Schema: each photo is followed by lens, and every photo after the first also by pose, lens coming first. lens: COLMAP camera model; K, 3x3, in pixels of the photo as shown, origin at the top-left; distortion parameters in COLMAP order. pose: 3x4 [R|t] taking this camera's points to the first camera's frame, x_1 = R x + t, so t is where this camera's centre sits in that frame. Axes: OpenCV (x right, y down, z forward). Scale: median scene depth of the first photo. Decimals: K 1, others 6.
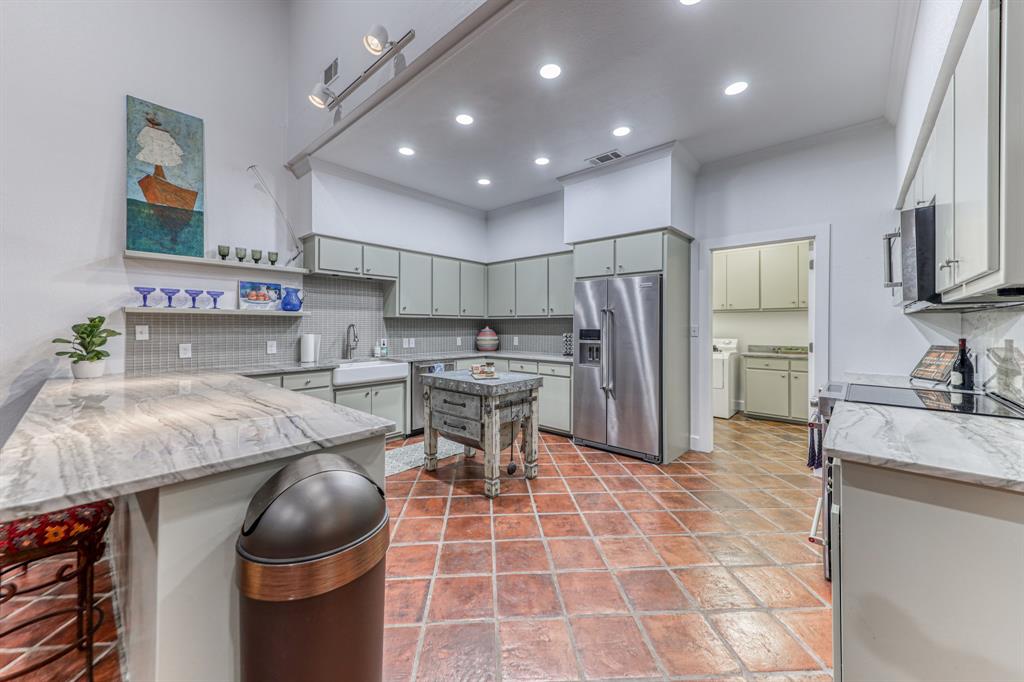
lens RADIAL K [[377.5, 0, 520.2], [0, 377.5, 324.1], [0, 0, 1]] dist [-0.008870, -0.000254]
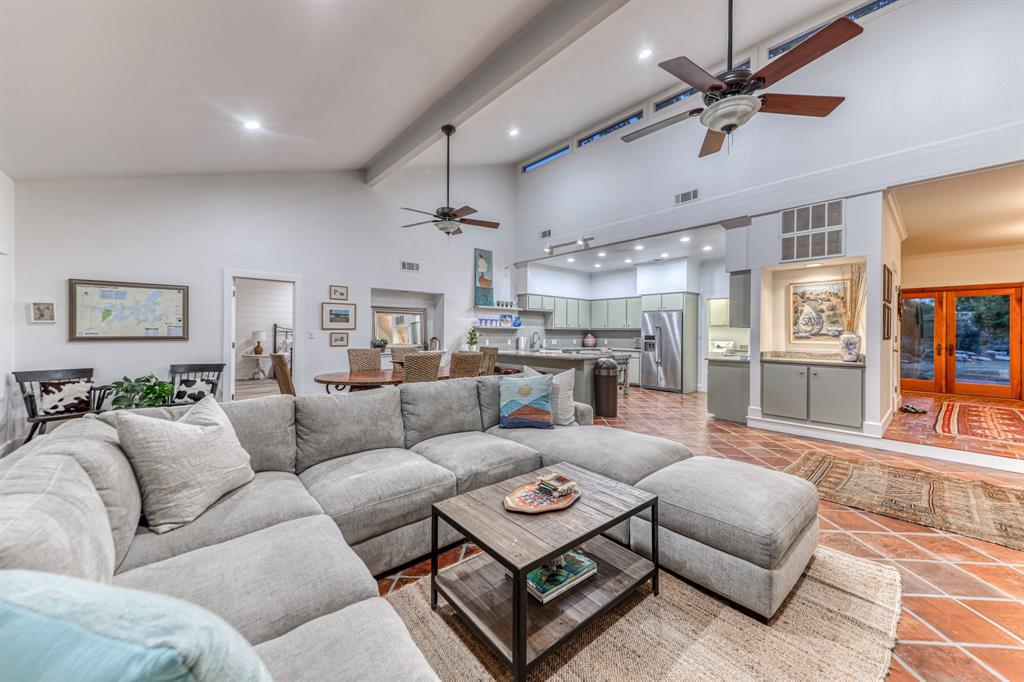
lens RADIAL K [[377.5, 0, 507.5], [0, 377.5, 331.4], [0, 0, 1]] dist [-0.008870, -0.000254]
pose [[0.990678, 0.004959, -0.136137, -0.334666], [-0.004943, 0.999988, 0.000457, -0.006147], [0.136138, 0.000220, 0.990690, -1.276572]]
